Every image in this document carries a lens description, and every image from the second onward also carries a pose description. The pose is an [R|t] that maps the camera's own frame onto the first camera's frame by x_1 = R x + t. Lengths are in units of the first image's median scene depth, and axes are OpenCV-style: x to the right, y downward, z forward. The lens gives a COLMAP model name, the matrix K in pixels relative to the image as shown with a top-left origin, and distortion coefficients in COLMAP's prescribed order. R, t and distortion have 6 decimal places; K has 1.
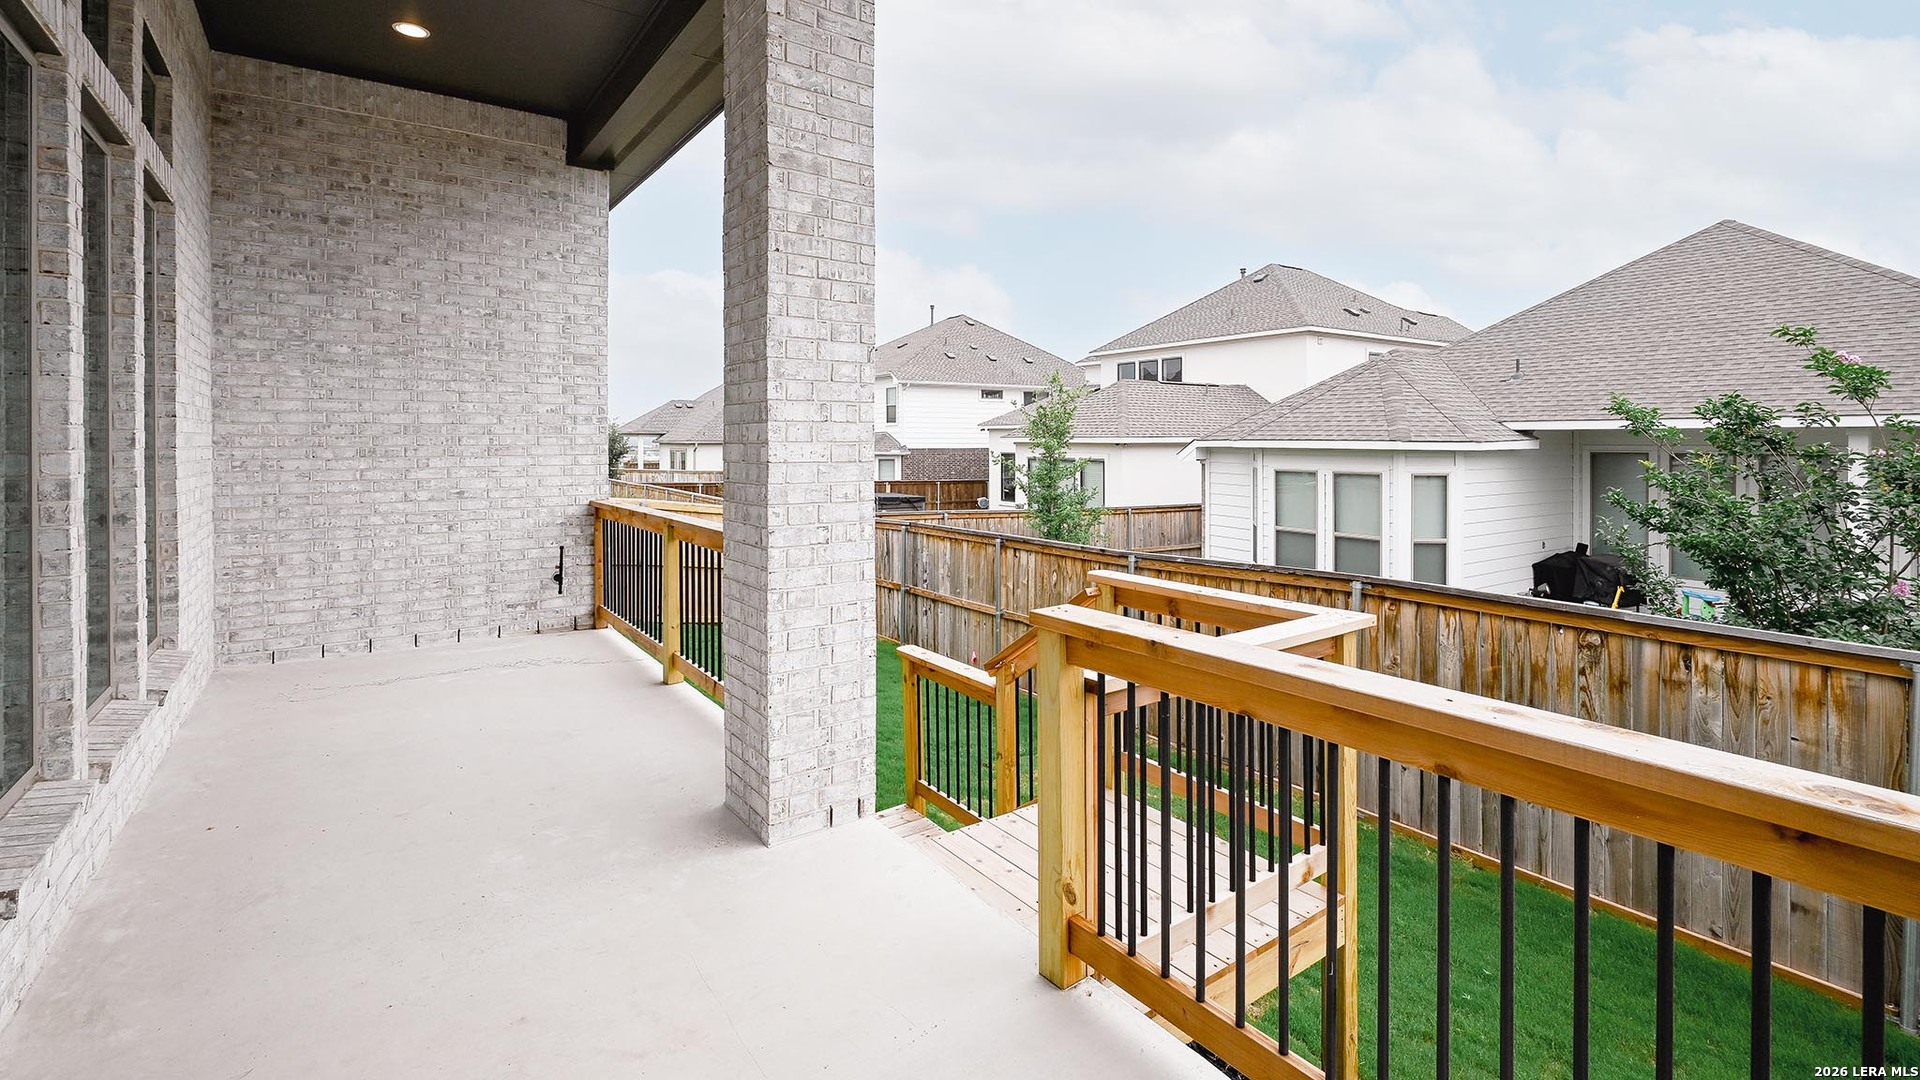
lens RADIAL K [[850.3, 0, 954.5], [0, 850.3, 440.0], [0, 0, 1]] dist [0.003641, 0.000352]
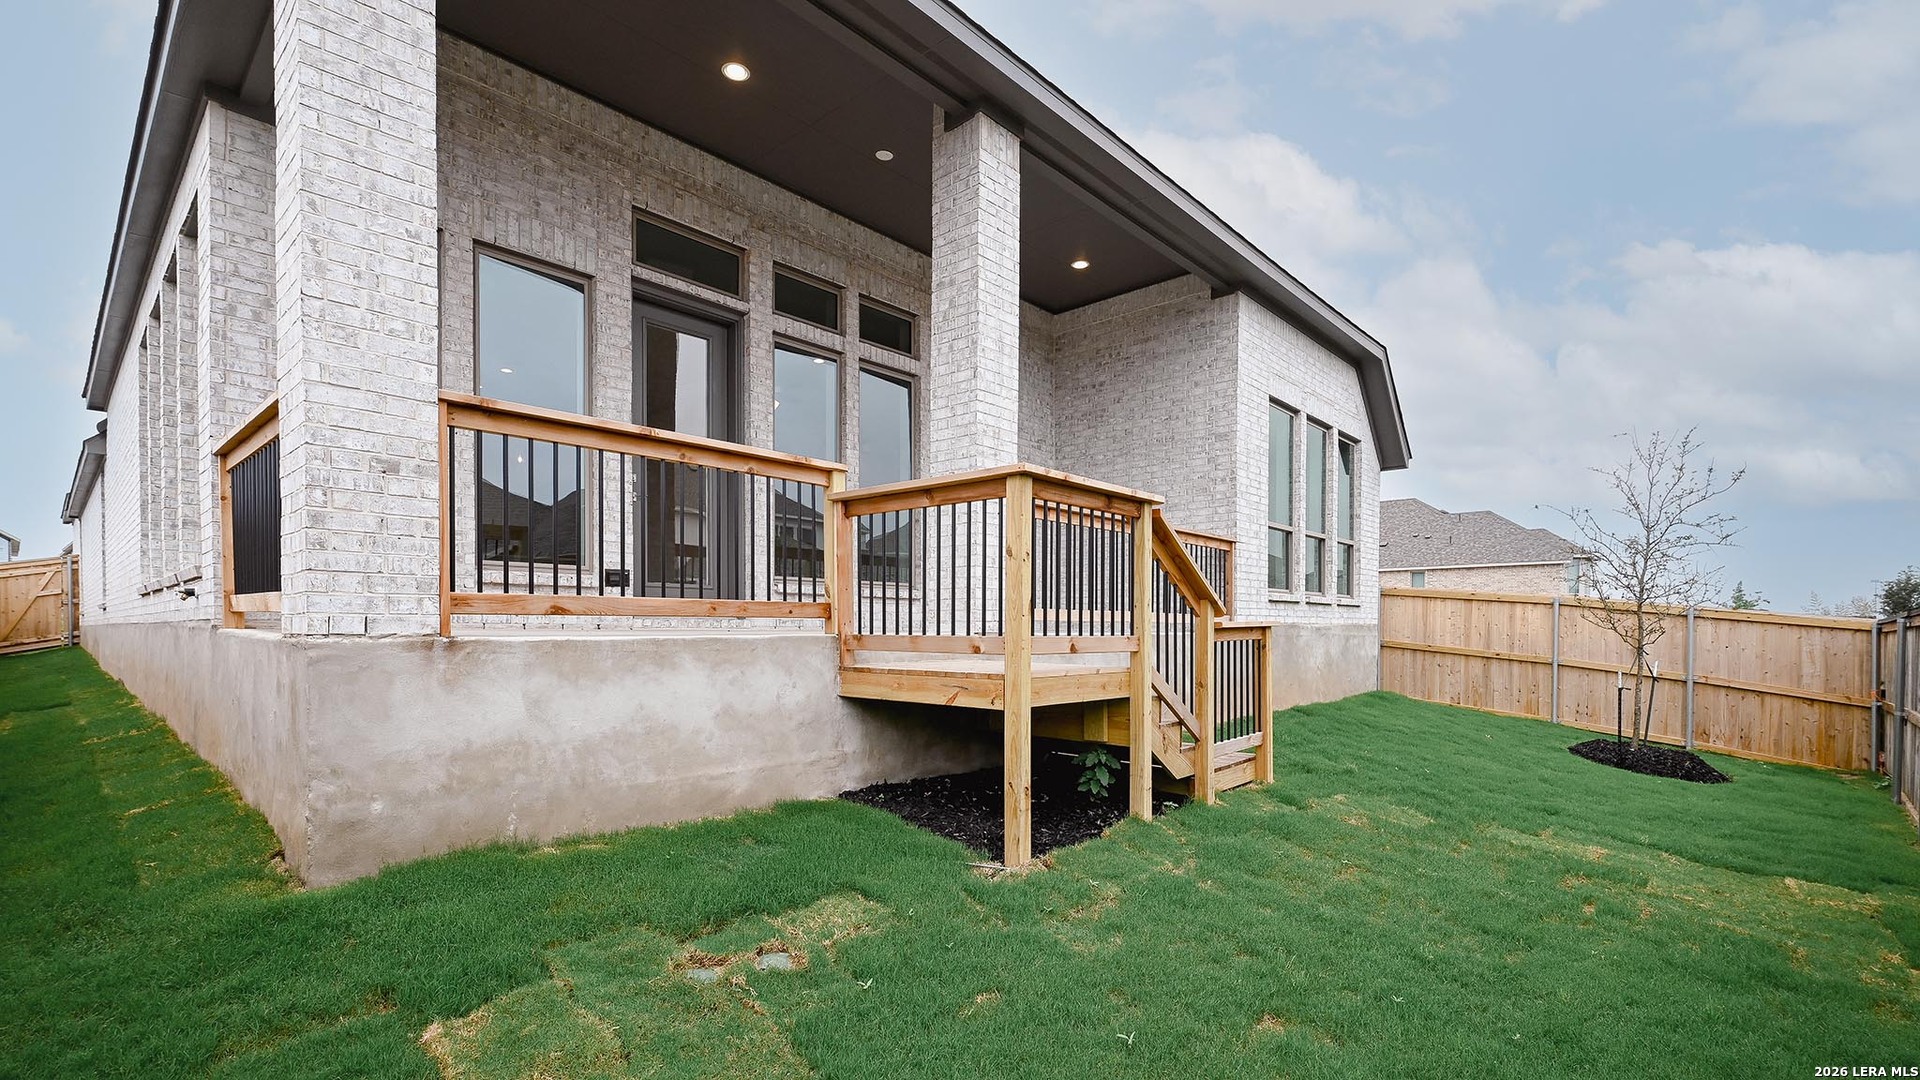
lens RADIAL K [[850.3, 0, 964.6], [0, 850.3, 631.4], [0, 0, 1]] dist [0.003641, 0.000352]
pose [[0.220943, 0.005561, -0.975271, 0.867842], [-0.003658, 0.999981, 0.004874, 0.228622], [0.975280, 0.002491, 0.220959, 0.314703]]
